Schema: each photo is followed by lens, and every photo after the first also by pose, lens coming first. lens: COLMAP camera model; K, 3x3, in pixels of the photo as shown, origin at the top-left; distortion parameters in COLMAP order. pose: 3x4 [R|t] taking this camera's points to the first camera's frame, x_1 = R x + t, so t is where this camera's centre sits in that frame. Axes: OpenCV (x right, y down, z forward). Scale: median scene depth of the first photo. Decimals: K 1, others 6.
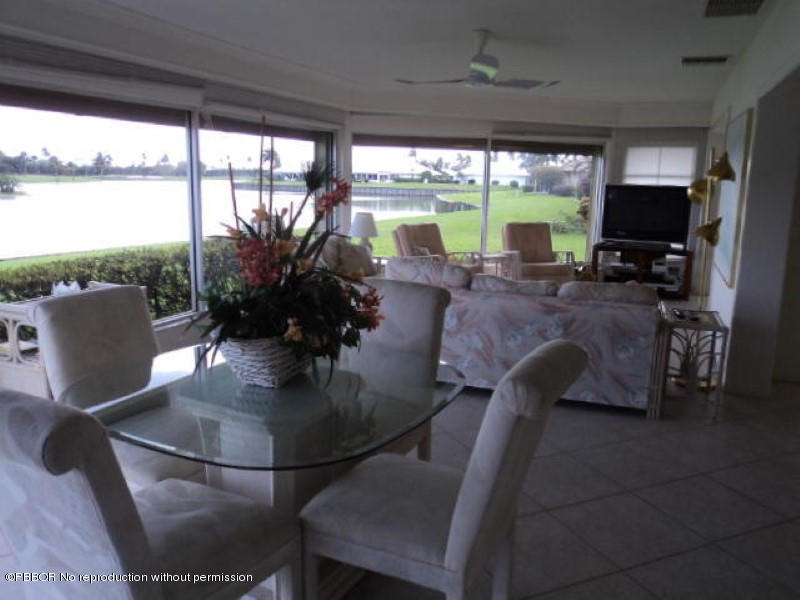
lens RADIAL K [[630.1, 0, 400.0], [0, 630.1, 300.0], [0, 0, 1]] dist [-0.026328, 0.010528]
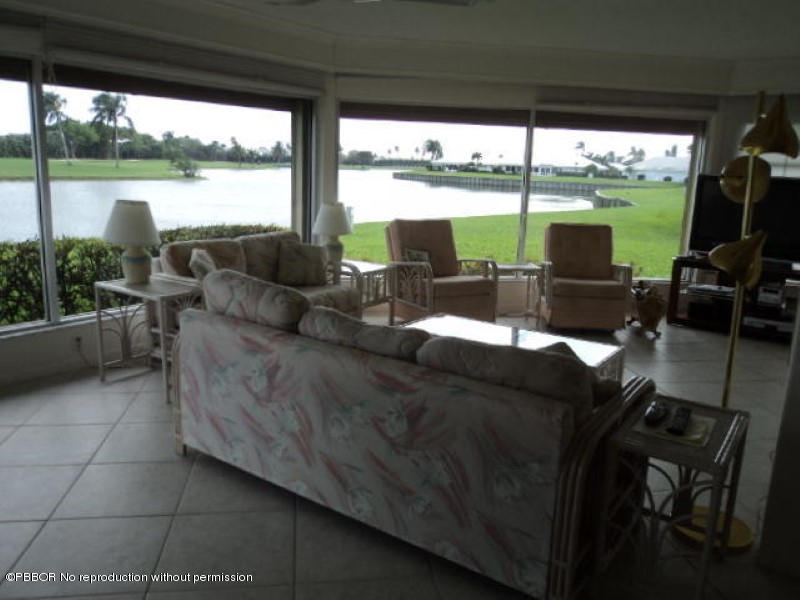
lens RADIAL K [[630.1, 0, 400.0], [0, 630.1, 300.0], [0, 0, 1]] dist [-0.026328, 0.010528]
pose [[0.967058, 0.069443, -0.244902, 0.185442], [-0.066494, 0.997580, 0.020299, -0.034459], [0.245719, -0.003346, 0.969335, 0.229434]]
